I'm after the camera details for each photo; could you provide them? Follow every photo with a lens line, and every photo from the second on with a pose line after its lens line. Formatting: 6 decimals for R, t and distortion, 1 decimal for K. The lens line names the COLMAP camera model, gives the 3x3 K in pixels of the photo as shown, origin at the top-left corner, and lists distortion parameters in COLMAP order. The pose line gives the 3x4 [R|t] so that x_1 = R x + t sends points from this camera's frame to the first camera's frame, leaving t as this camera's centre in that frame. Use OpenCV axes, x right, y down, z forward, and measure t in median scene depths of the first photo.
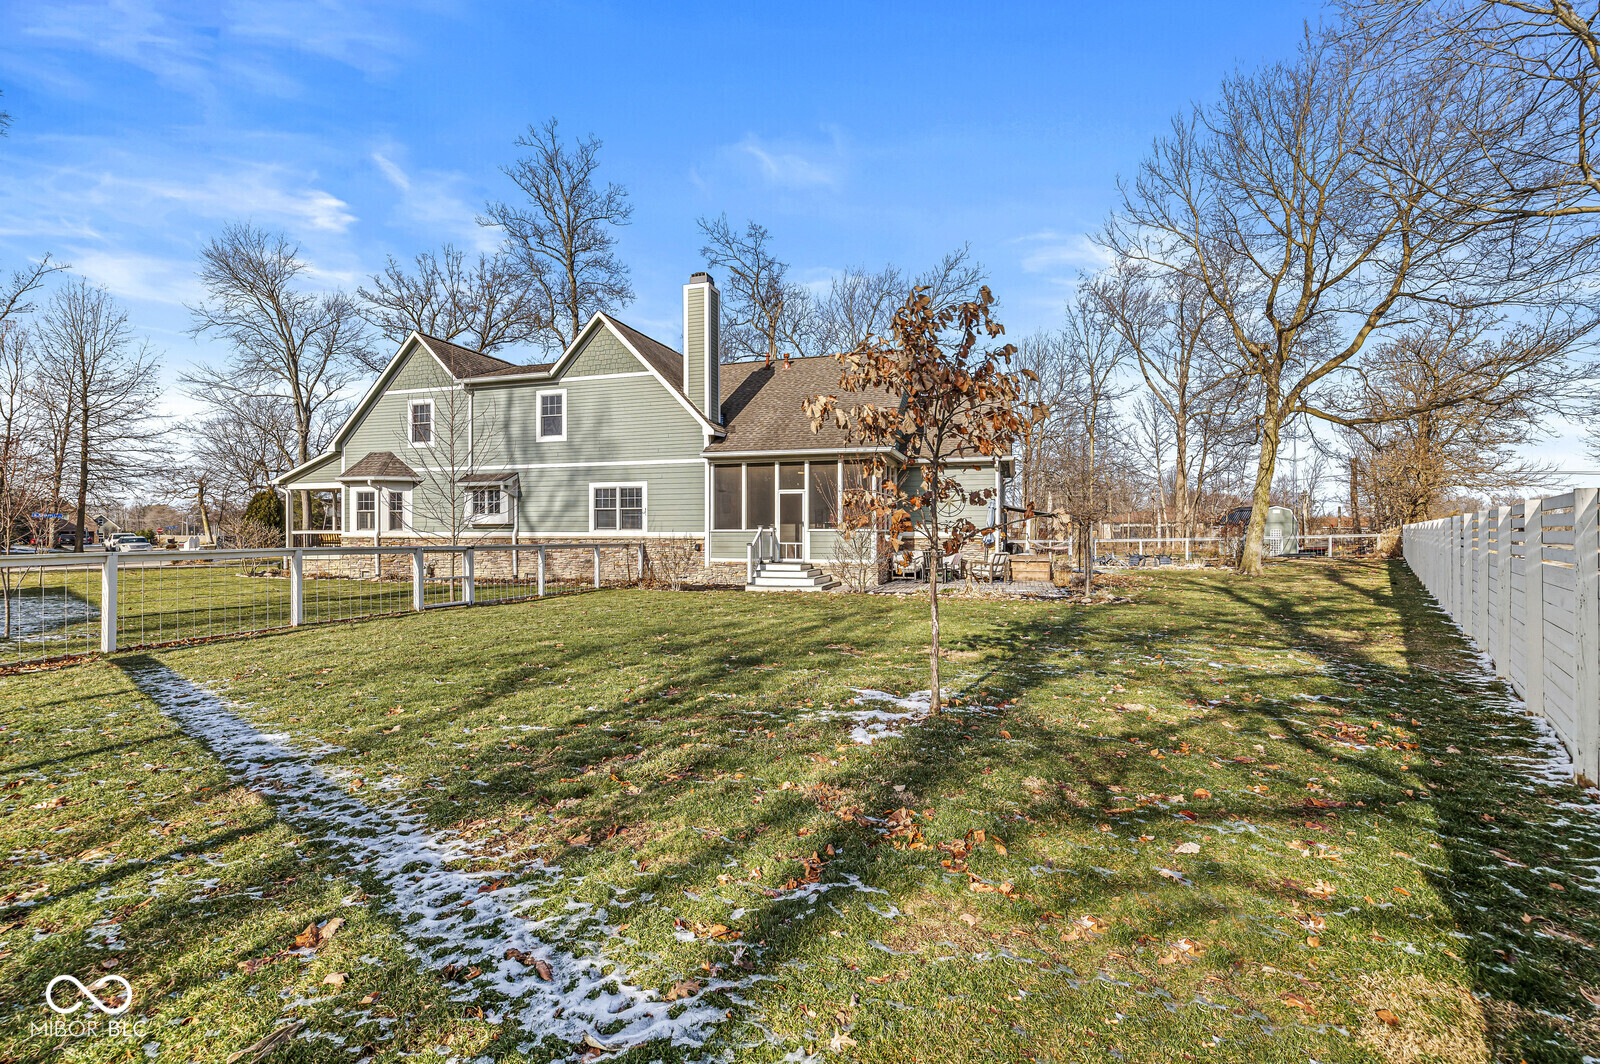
lens RADIAL K [[696.6, 0, 801.9], [0, 696.6, 535.9], [0, 0, 1]] dist [0.002894, 0.000185]
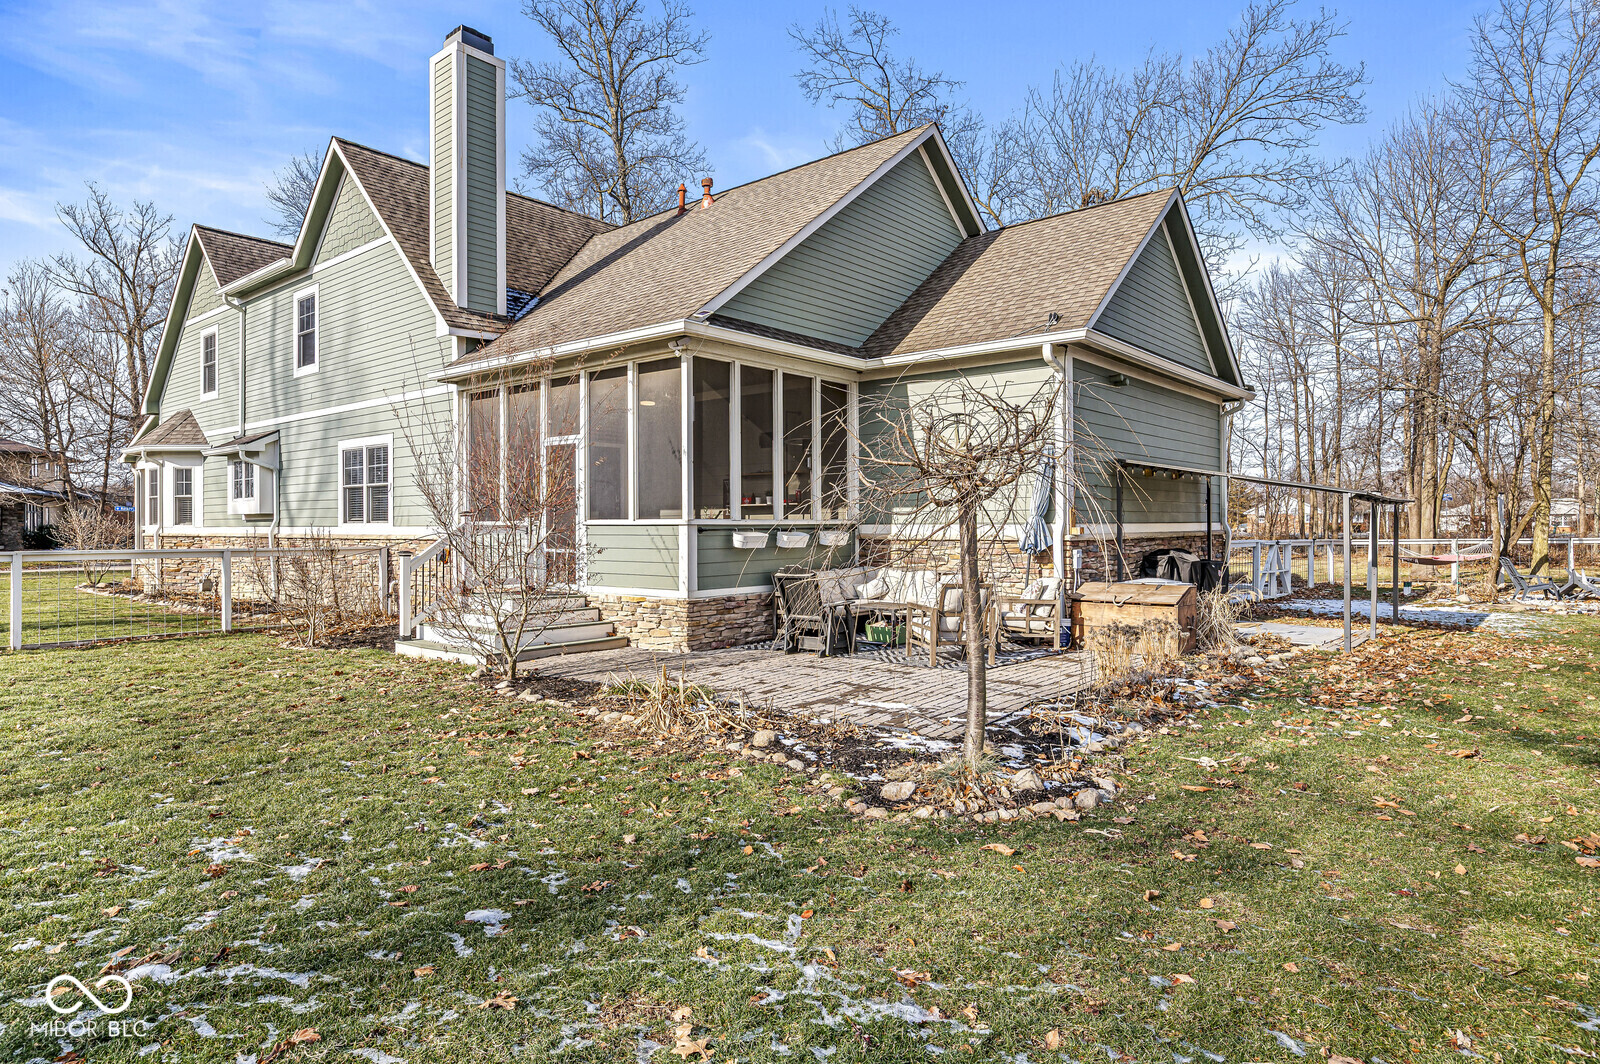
lens RADIAL K [[921.8, 0, 799.5], [0, 921.8, 527.8], [0, 0, 1]] dist [0.001542, 0.000506]
pose [[0.921450, -0.003133, -0.388483, 0.332475], [0.002940, 0.999995, -0.001090, -0.002537], [0.388485, -0.000138, 0.921455, 0.432321]]
